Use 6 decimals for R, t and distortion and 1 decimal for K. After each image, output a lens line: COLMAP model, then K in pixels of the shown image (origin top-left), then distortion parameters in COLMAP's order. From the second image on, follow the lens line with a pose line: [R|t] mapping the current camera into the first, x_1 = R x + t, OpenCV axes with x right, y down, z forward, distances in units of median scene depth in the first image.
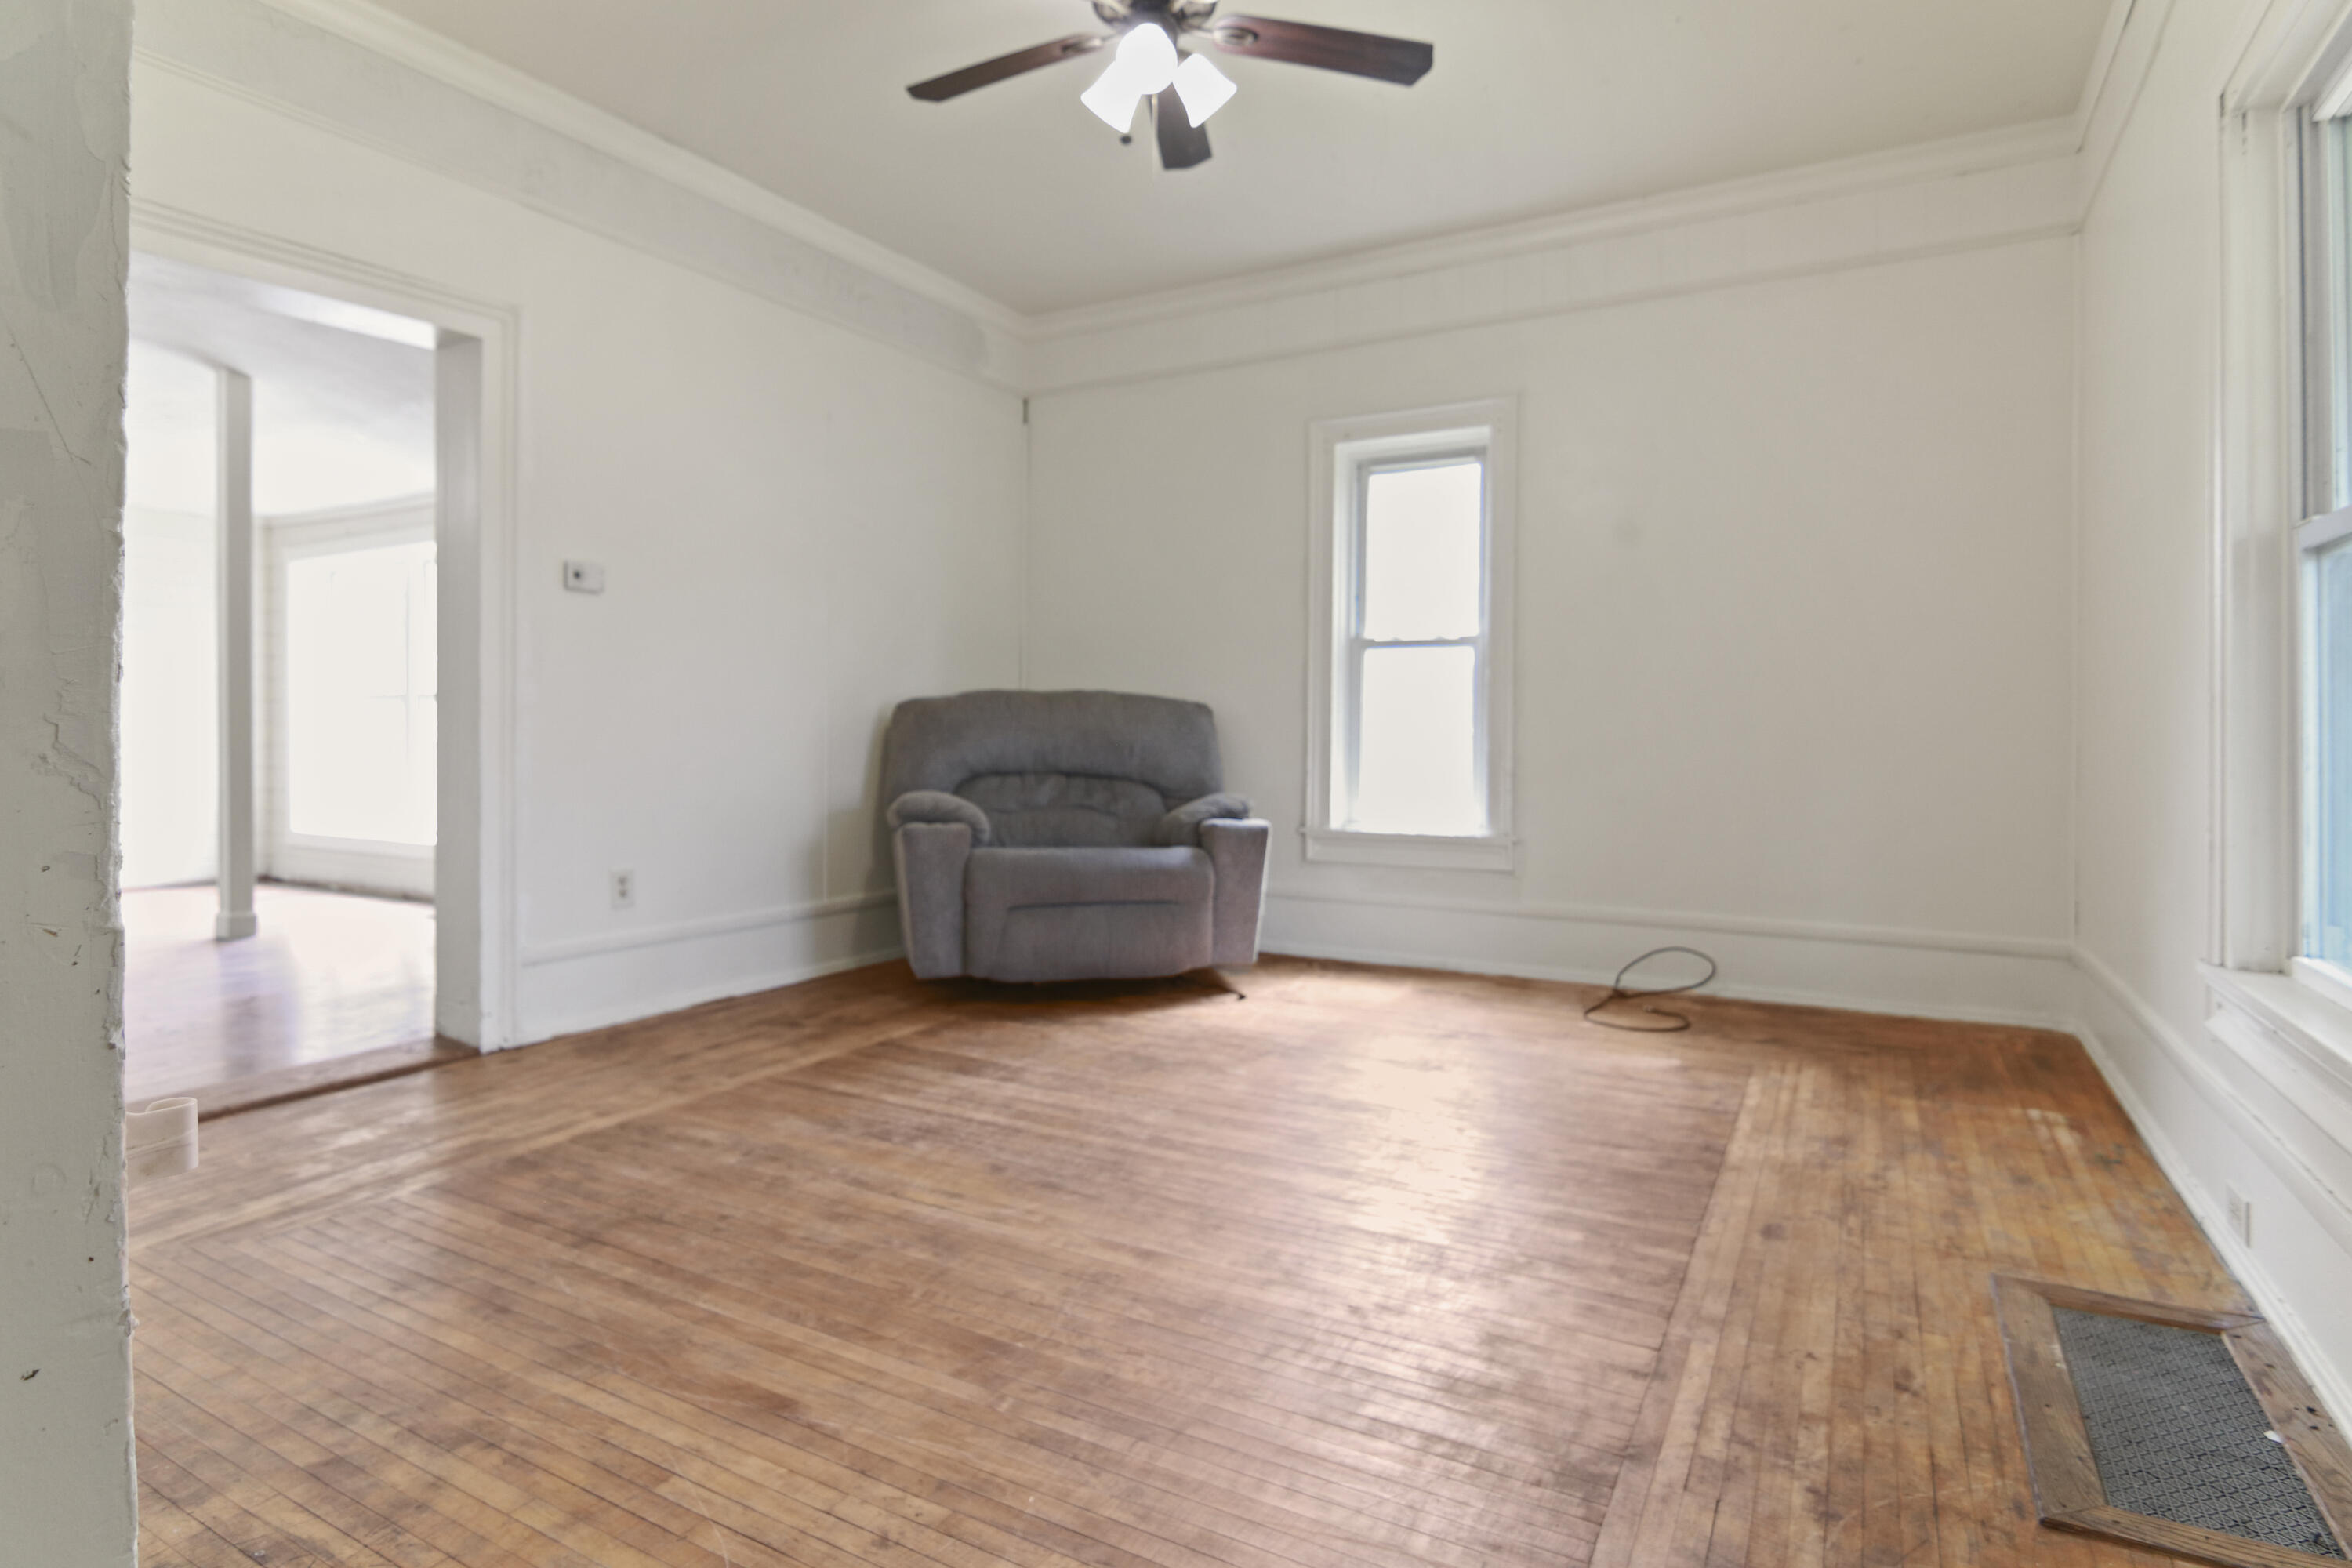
lens RADIAL K [[1223.2, 0, 1169.3], [0, 1223.2, 727.9], [0, 0, 1]] dist [-0.005617, -0.010975]
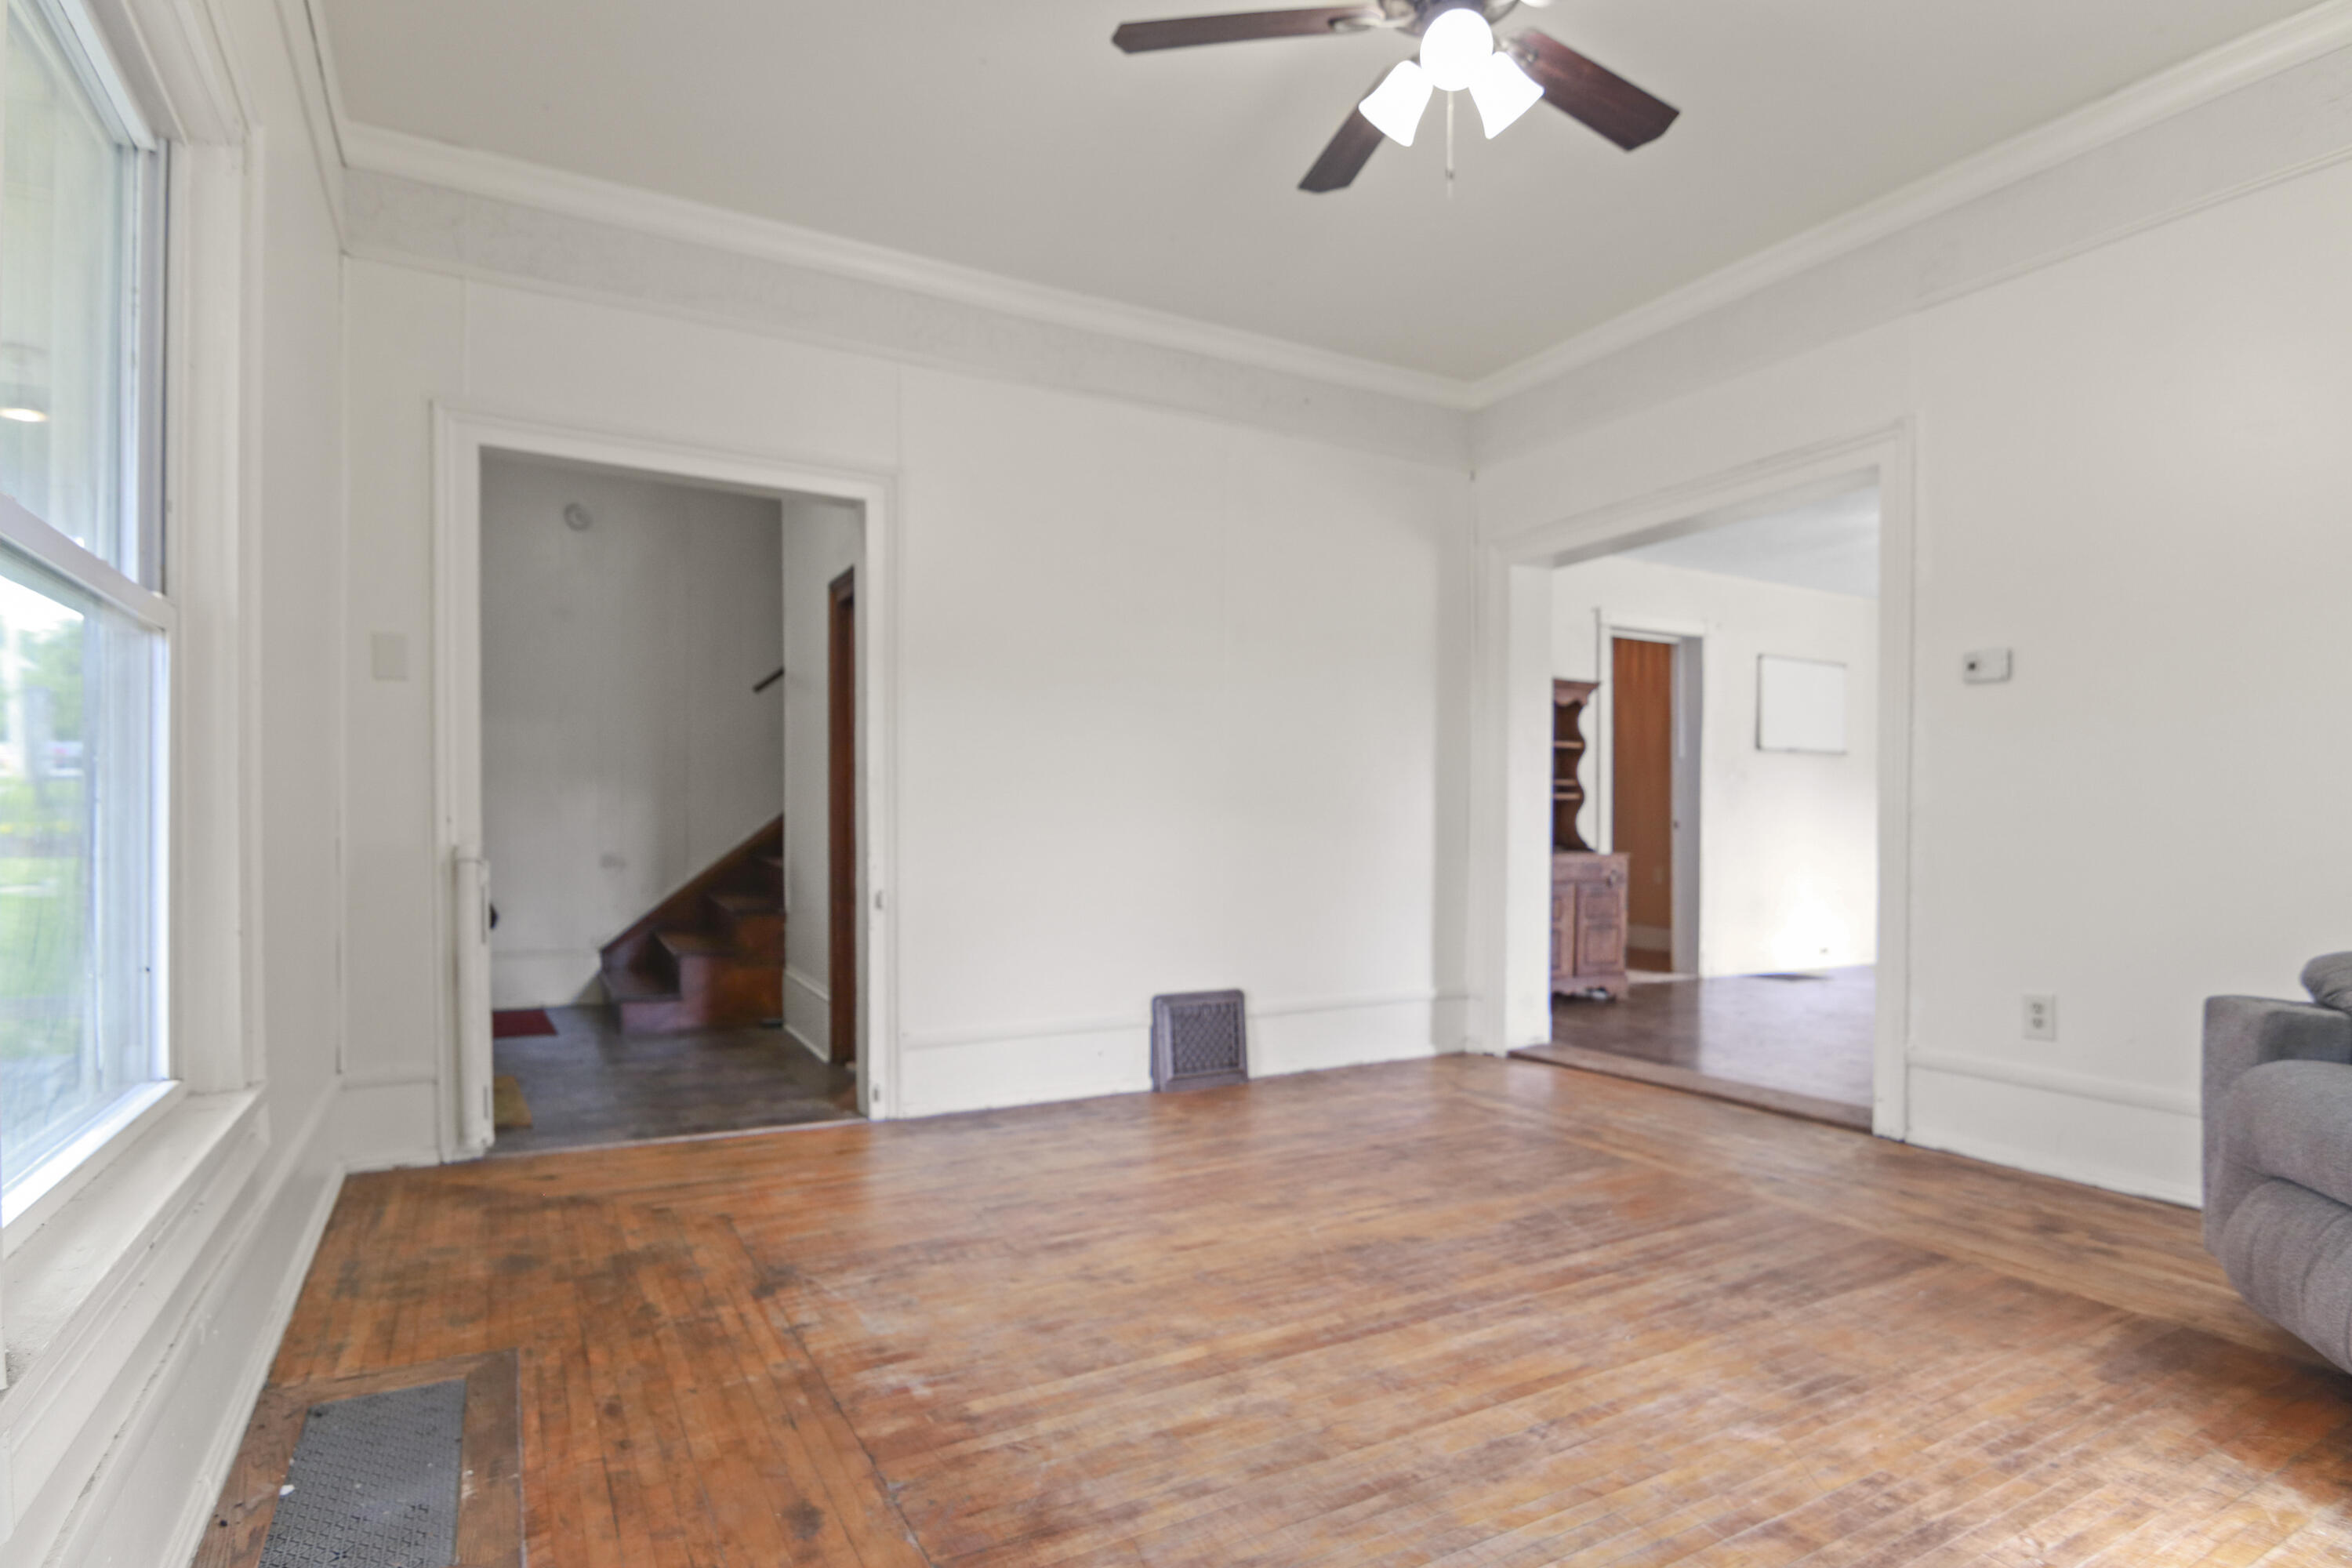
lens RADIAL K [[1218.3, 0, 1201.0], [0, 1218.3, 832.7], [0, 0, 1]] dist [-0.004006, -0.013040]
pose [[-0.502406, 0.007230, -0.864602, 0.959796], [-0.003131, 0.999943, 0.010182, -0.009021], [0.864626, 0.007823, -0.502355, 1.499030]]
